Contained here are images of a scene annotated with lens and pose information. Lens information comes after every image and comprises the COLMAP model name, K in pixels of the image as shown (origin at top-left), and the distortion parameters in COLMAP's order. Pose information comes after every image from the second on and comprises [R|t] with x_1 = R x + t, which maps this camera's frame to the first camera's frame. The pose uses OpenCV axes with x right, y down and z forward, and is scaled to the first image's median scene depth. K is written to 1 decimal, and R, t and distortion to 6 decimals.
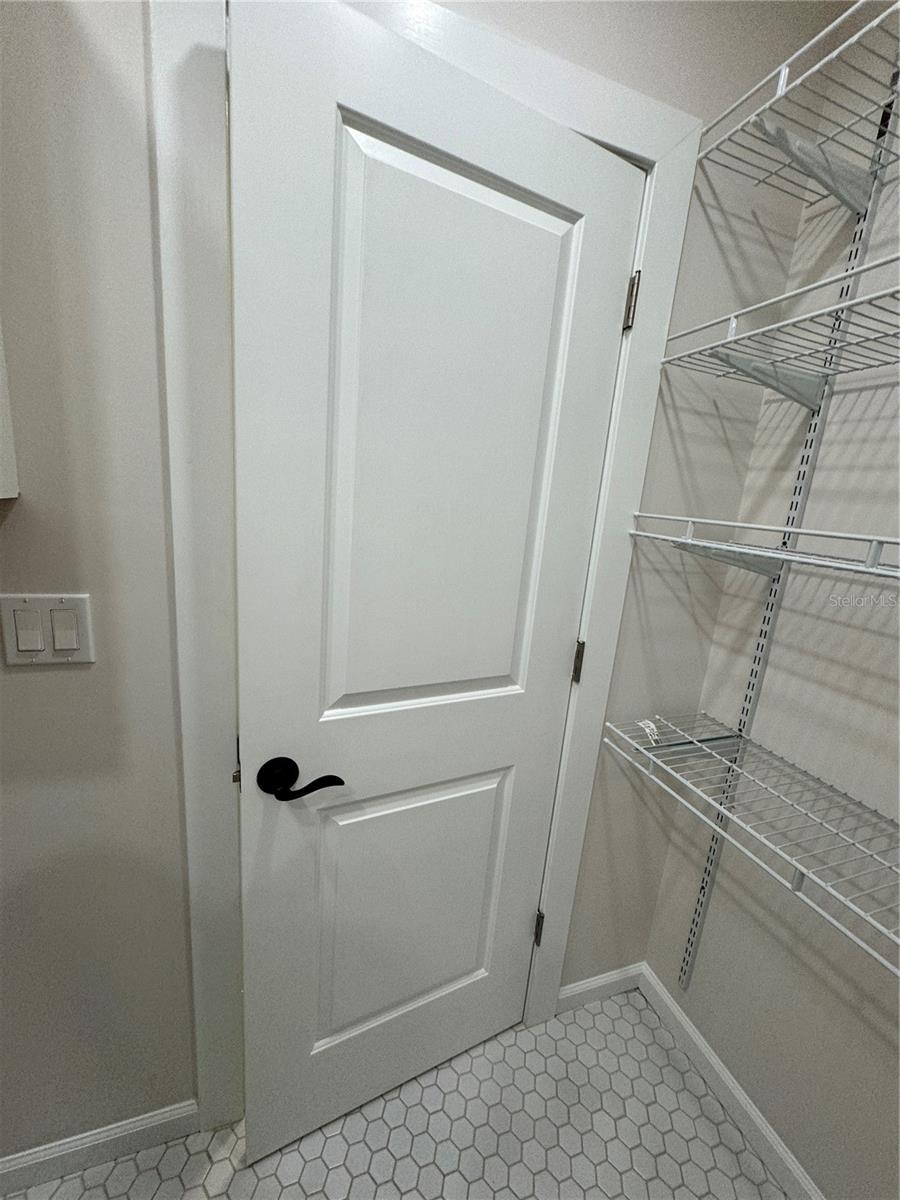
lens RADIAL K [[475.1, 0, 451.6], [0, 475.1, 602.2], [0, 0, 1]] dist [-0.003350, 0.000365]
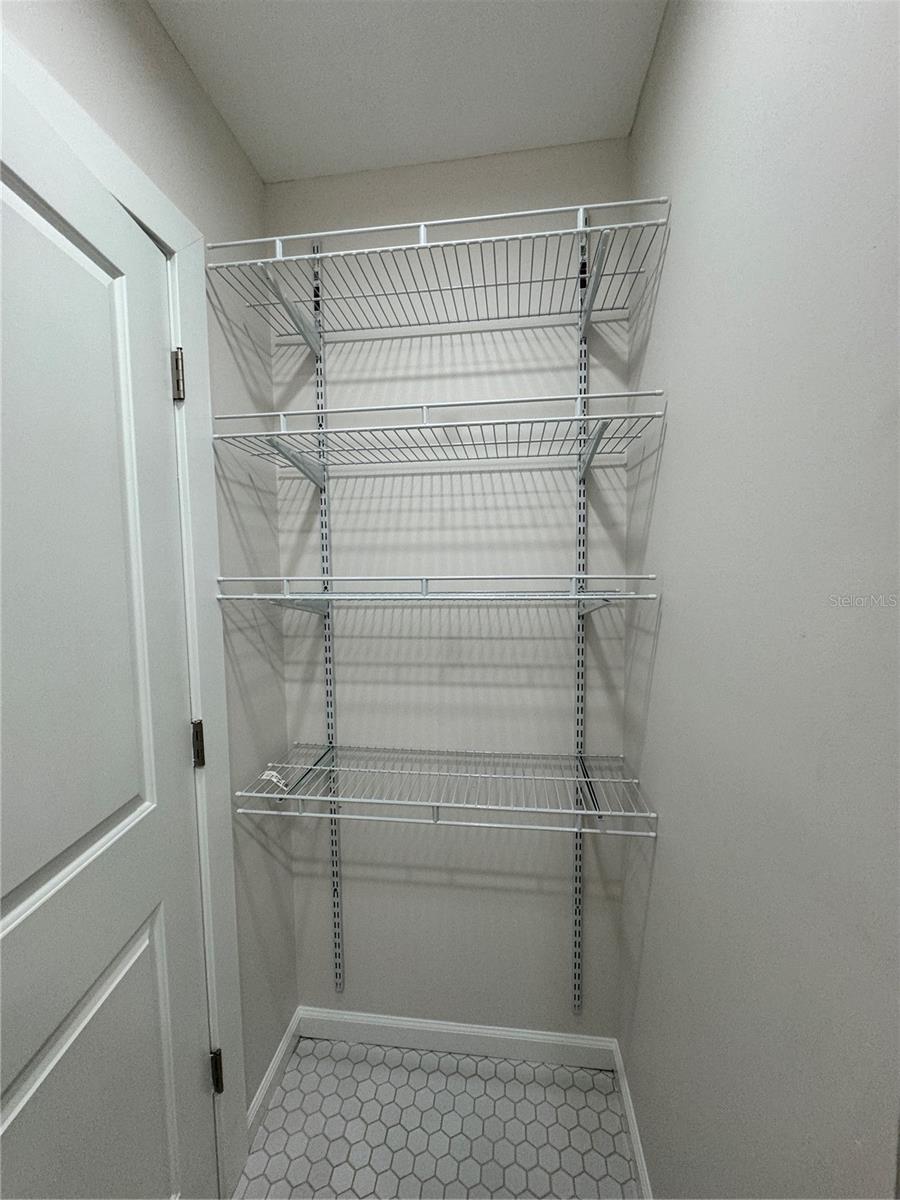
lens RADIAL K [[475.1, 0, 451.6], [0, 475.1, 602.2], [0, 0, 1]] dist [-0.003350, 0.000365]
pose [[0.442504, -0.158675, 0.882617, -0.286284], [0.247066, 0.967702, 0.050103, -0.064979], [-0.862060, 0.195894, 0.467416, 0.108578]]
